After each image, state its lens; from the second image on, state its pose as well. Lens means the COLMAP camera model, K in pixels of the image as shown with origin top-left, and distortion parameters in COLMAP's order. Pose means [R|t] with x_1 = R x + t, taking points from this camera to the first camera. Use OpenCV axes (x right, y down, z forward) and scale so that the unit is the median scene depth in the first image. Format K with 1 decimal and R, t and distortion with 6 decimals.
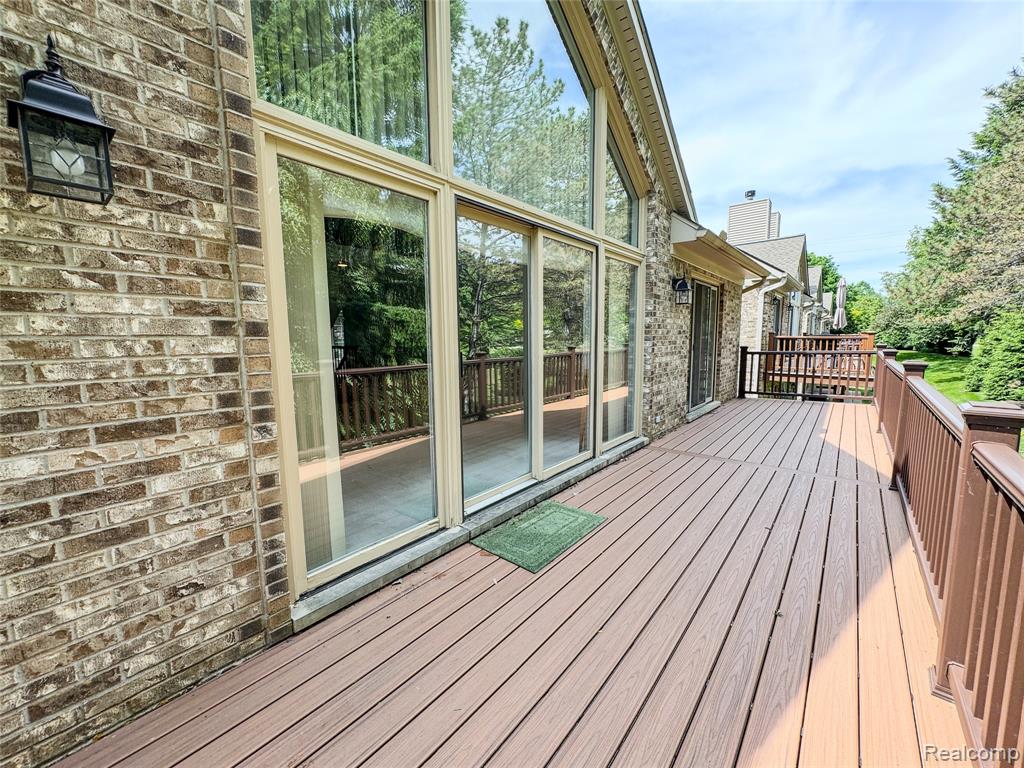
lens RADIAL K [[406.9, 0, 512.9], [0, 406.9, 383.1], [0, 0, 1]] dist [-0.000085, 0.000177]
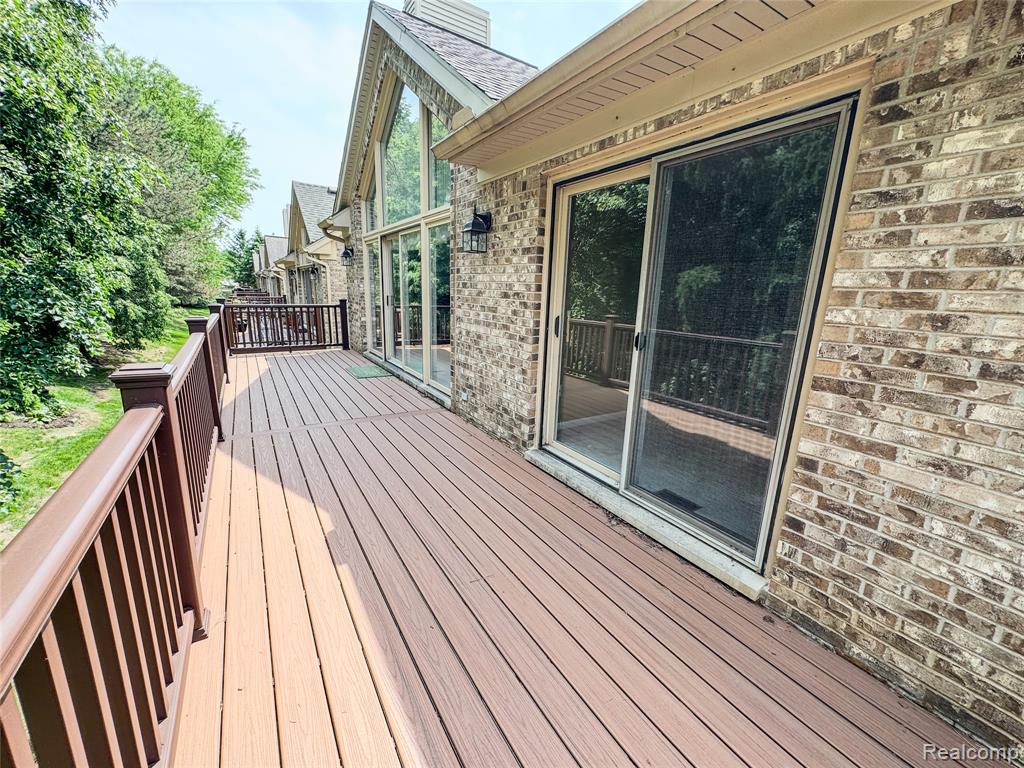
lens RADIAL K [[406.9, 0, 510.2], [0, 406.9, 380.5], [0, 0, 1]] dist [-0.000085, 0.000177]
pose [[-0.295377, 0.213172, -0.931295, 1.314691], [-0.141819, 0.954206, 0.263397, -0.212685], [0.944796, 0.209877, -0.251619, 1.533966]]
